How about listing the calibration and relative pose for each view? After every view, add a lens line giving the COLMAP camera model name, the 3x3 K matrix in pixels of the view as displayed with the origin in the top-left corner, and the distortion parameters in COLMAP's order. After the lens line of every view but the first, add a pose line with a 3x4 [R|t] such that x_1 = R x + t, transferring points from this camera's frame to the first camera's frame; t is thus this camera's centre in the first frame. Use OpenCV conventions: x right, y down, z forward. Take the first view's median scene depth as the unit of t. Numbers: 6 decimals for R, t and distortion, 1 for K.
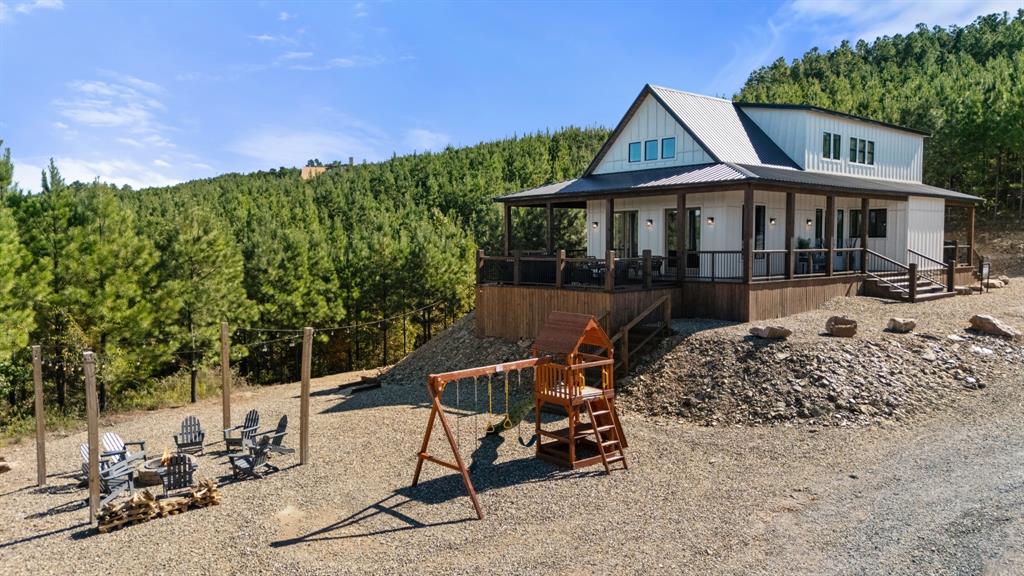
lens RADIAL K [[745.0, 0, 516.9], [0, 745.0, 290.5], [0, 0, 1]] dist [0.092079, -0.104315]
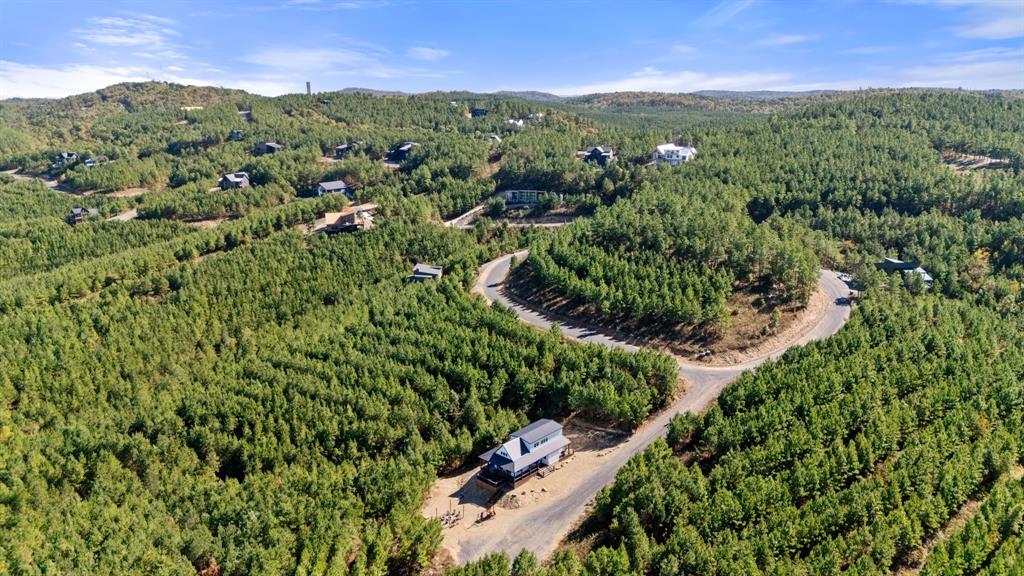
lens RADIAL K [[752.1, 0, 515.5], [0, 752.1, 281.9], [0, 0, 1]] dist [0.101453, -0.126985]
pose [[0.997308, -0.031012, 0.066441, -0.093553], [0.018091, 0.982210, 0.186910, -2.620877], [-0.071055, -0.185205, 0.980128, -4.641130]]
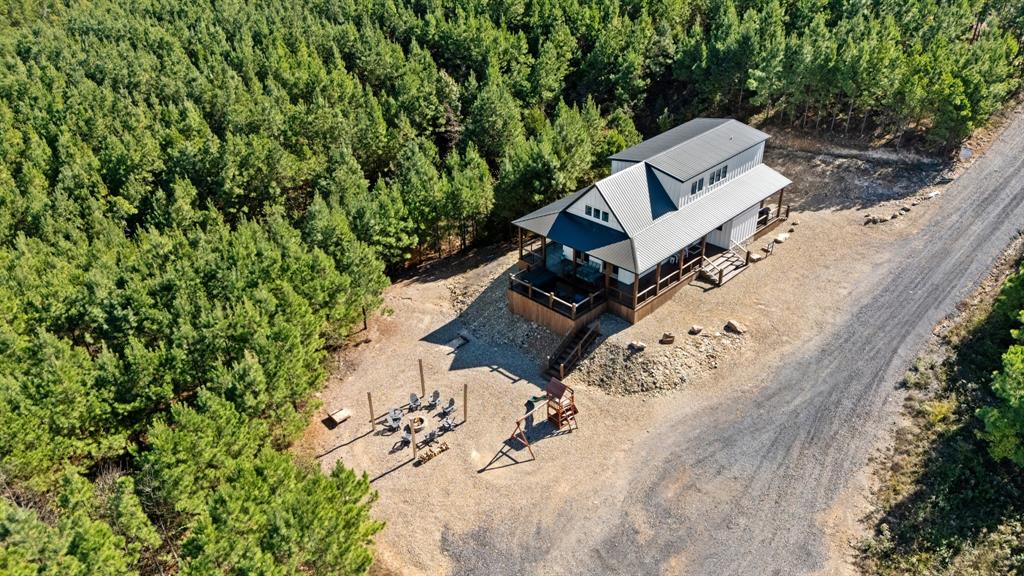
lens RADIAL K [[752.1, 0, 515.5], [0, 752.1, 281.9], [0, 0, 1]] dist [0.101453, -0.126985]
pose [[0.998731, -0.040360, 0.030132, -0.088782], [0.022330, 0.891039, 0.453377, -0.863124], [-0.045147, -0.452129, 0.890809, -0.744074]]
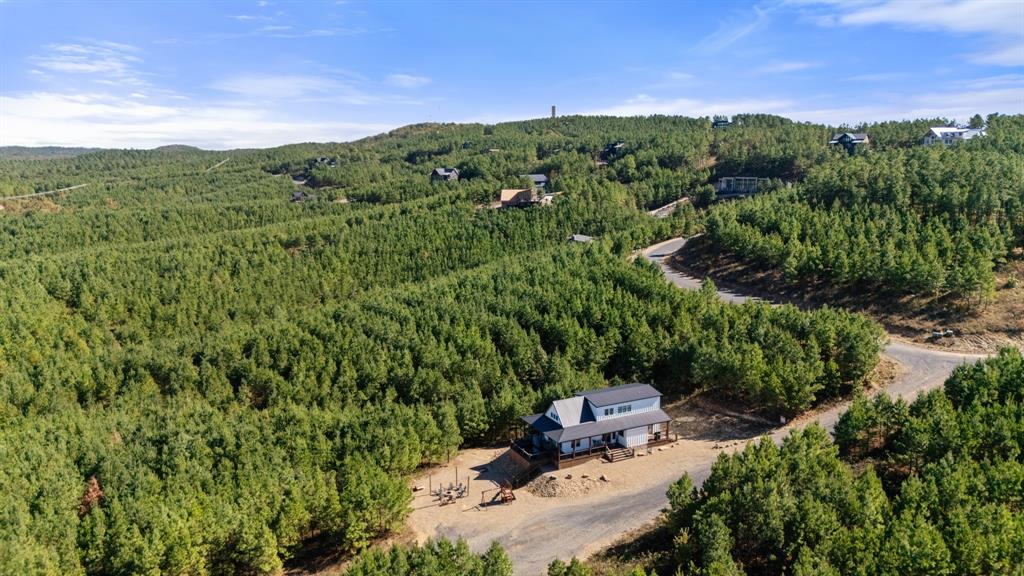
lens RADIAL K [[752.1, 0, 515.5], [0, 752.1, 281.9], [0, 0, 1]] dist [0.101453, -0.126985]
pose [[0.961525, 0.042460, -0.271415, 0.998975], [-0.011887, 0.993489, 0.113310, -1.298997], [0.274459, -0.105724, 0.955769, -2.728587]]
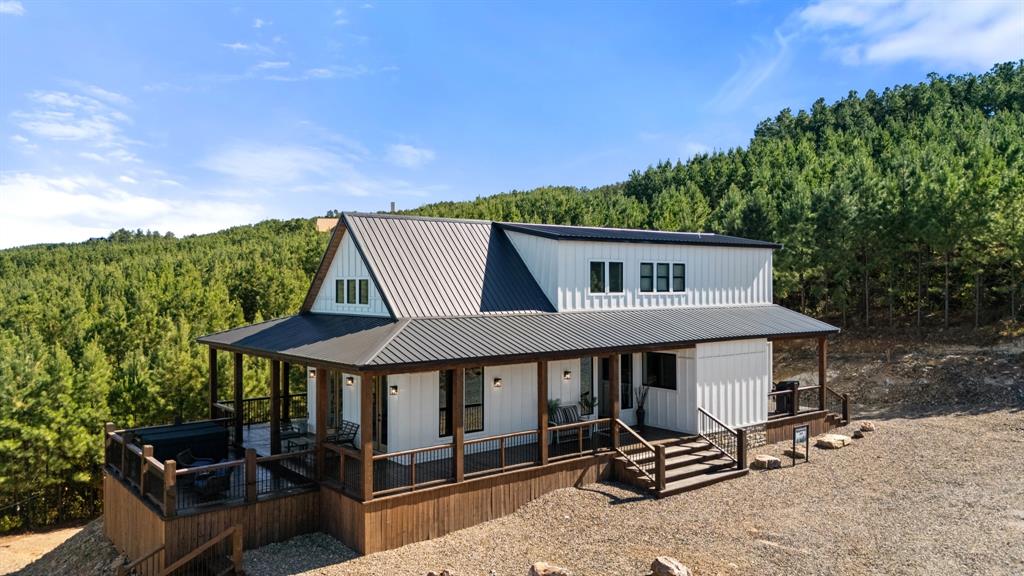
lens RADIAL K [[752.1, 0, 515.5], [0, 752.1, 281.9], [0, 0, 1]] dist [0.101453, -0.126985]
pose [[0.997587, 0.001120, -0.069418, 0.391891], [-0.005647, 0.997866, -0.065046, -0.138370], [0.069197, 0.065281, 0.995465, 0.189937]]
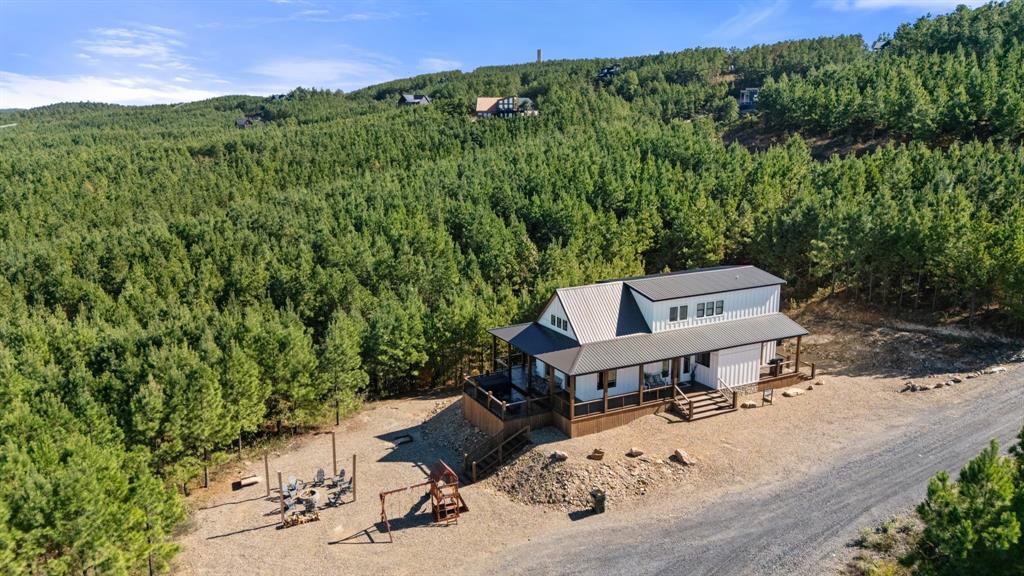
lens RADIAL K [[752.1, 0, 515.5], [0, 752.1, 281.9], [0, 0, 1]] dist [0.101453, -0.126985]
pose [[0.967102, 0.053702, -0.248655, 0.503296], [-0.016492, 0.988643, 0.149376, -0.532789], [0.253853, -0.140361, 0.957004, -0.743555]]
